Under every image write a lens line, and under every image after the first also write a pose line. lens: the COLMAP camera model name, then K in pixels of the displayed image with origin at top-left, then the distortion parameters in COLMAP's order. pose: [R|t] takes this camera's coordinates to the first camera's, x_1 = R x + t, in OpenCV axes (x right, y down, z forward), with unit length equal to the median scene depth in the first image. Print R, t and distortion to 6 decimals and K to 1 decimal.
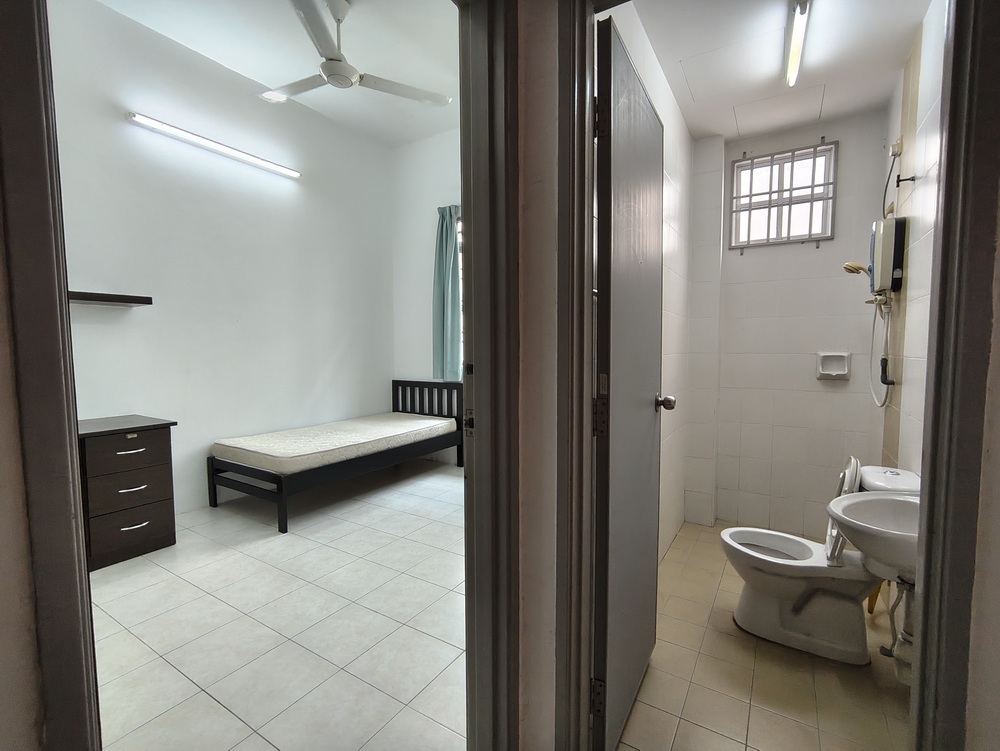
lens RADIAL K [[454.4, 0, 506.5], [0, 454.4, 372.8], [0, 0, 1]] dist [0.000453, -0.000537]
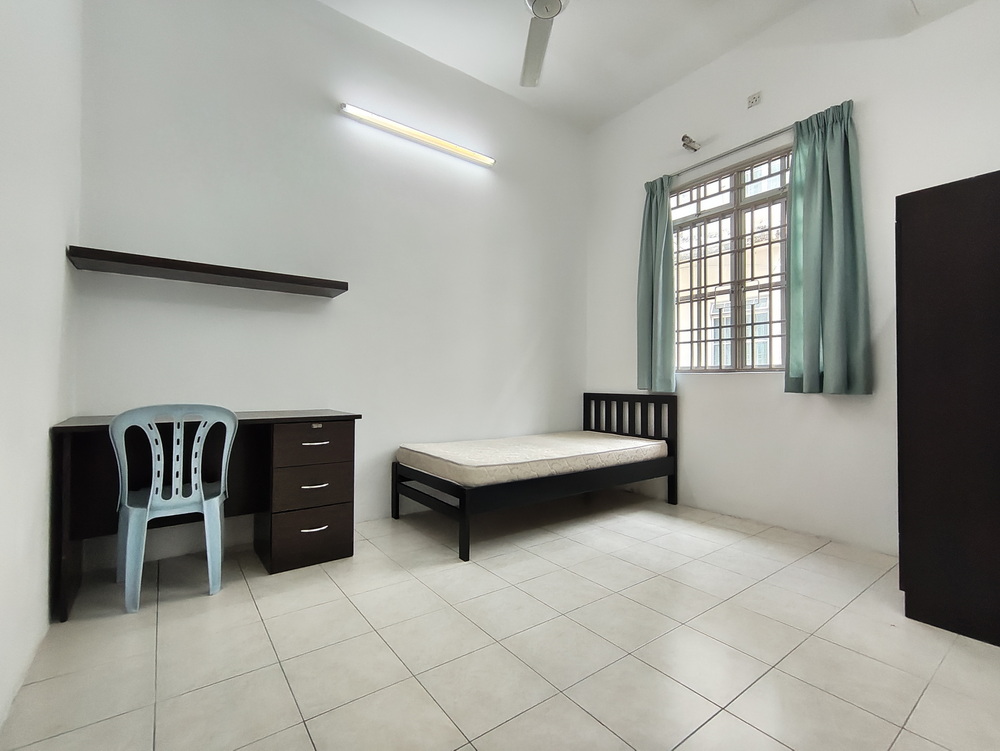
lens RADIAL K [[454.4, 0, 509.5], [0, 454.4, 374.6], [0, 0, 1]] dist [0.000453, -0.000537]
pose [[0.933926, 0.002846, -0.357456, -0.109307], [-0.030174, 0.997027, -0.070898, 0.065884], [0.356191, 0.076999, 0.931235, 0.213205]]
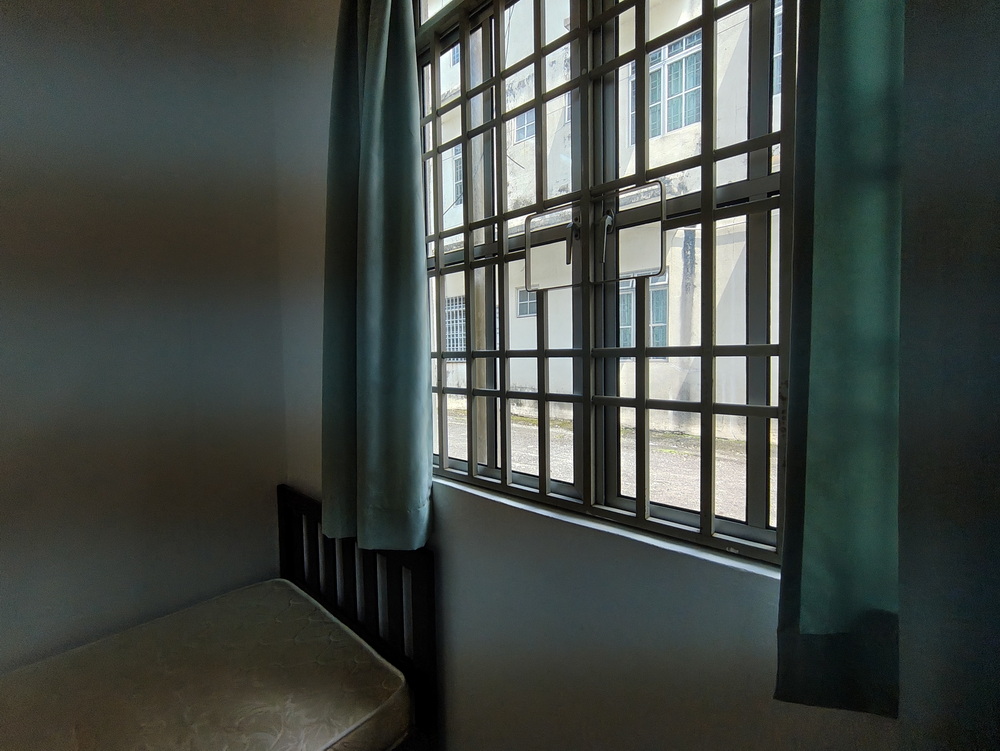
lens RADIAL K [[454.4, 0, 499.2], [0, 454.4, 377.9], [0, 0, 1]] dist [0.000453, -0.000537]
pose [[0.980289, -0.003984, -0.197530, -0.007518], [0.003914, 0.999992, -0.000742, -0.099143], [0.197532, -0.000046, 0.980297, 0.967314]]
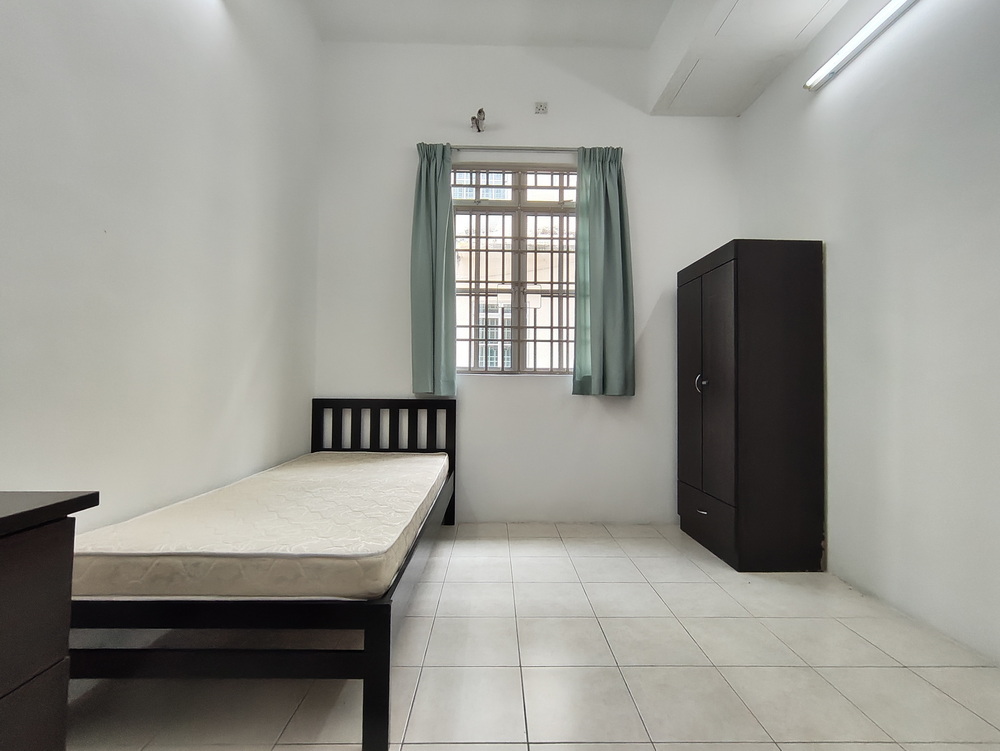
lens RADIAL K [[454.4, 0, 504.2], [0, 454.4, 373.2], [0, 0, 1]] dist [0.000453, -0.000537]
pose [[0.841312, 0.025211, 0.539962, -0.523688], [0.019445, 0.996854, -0.076841, 0.048089], [-0.540200, 0.075147, 0.838175, 0.493129]]
